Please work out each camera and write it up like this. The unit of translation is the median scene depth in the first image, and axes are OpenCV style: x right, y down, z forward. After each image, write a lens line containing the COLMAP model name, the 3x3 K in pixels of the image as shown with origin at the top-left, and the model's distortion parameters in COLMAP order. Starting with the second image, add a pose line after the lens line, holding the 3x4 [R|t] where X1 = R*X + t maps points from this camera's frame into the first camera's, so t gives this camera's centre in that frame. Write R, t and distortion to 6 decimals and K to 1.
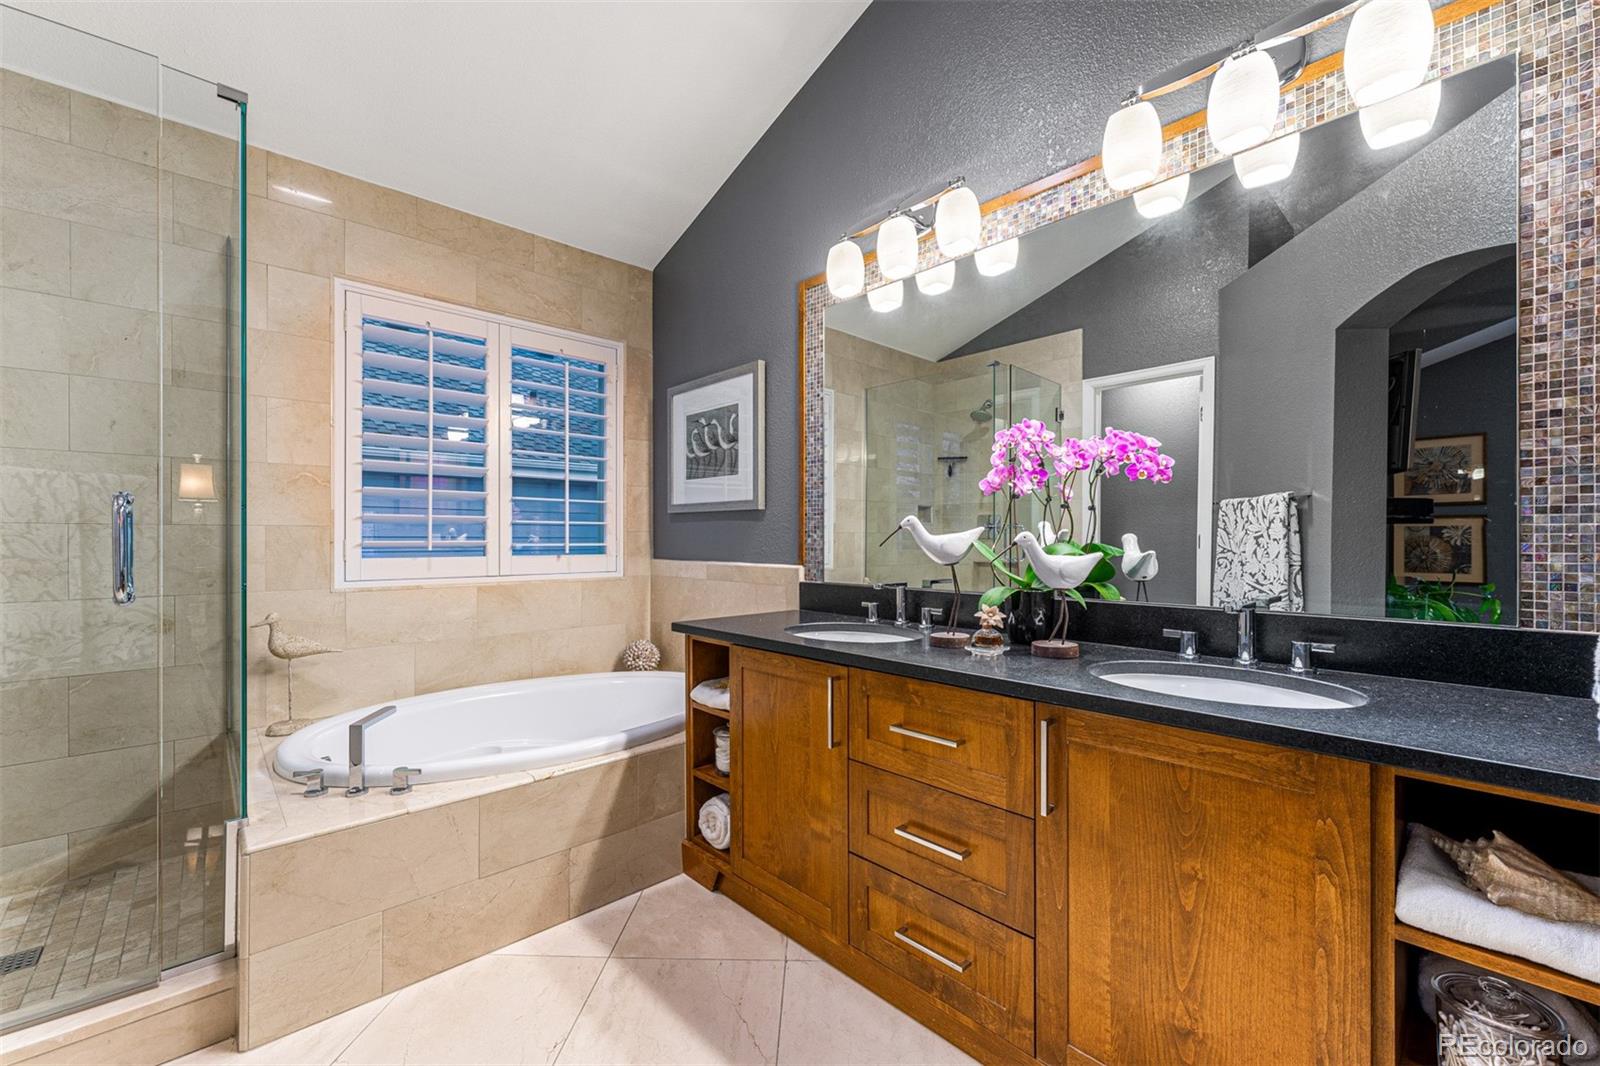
lens RADIAL K [[649.7, 0, 790.3], [0, 649.7, 538.8], [0, 0, 1]] dist [0.002401, -0.000208]
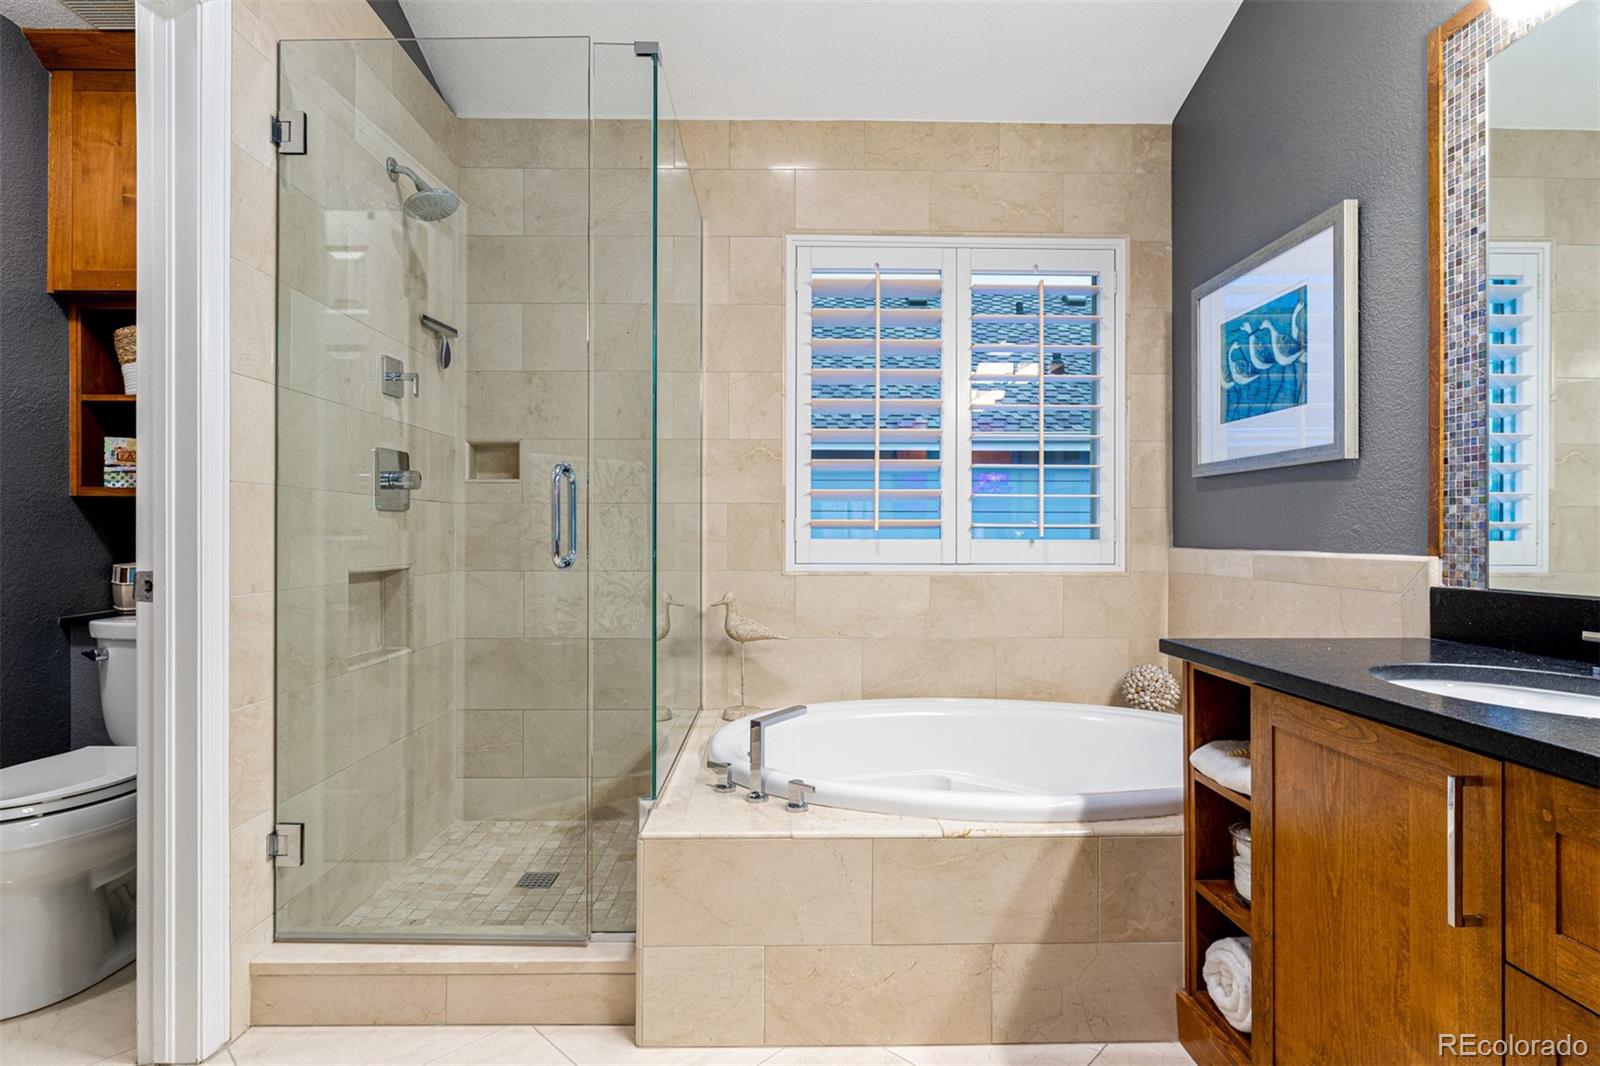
lens RADIAL K [[795.7, 0, 794.2], [0, 795.7, 531.2], [0, 0, 1]] dist [0.000060, -0.000276]
pose [[0.751411, -0.001176, -0.659833, 0.060435], [-0.001704, 0.999992, -0.003723, 0.026923], [0.659832, 0.003921, 0.751403, 0.176902]]
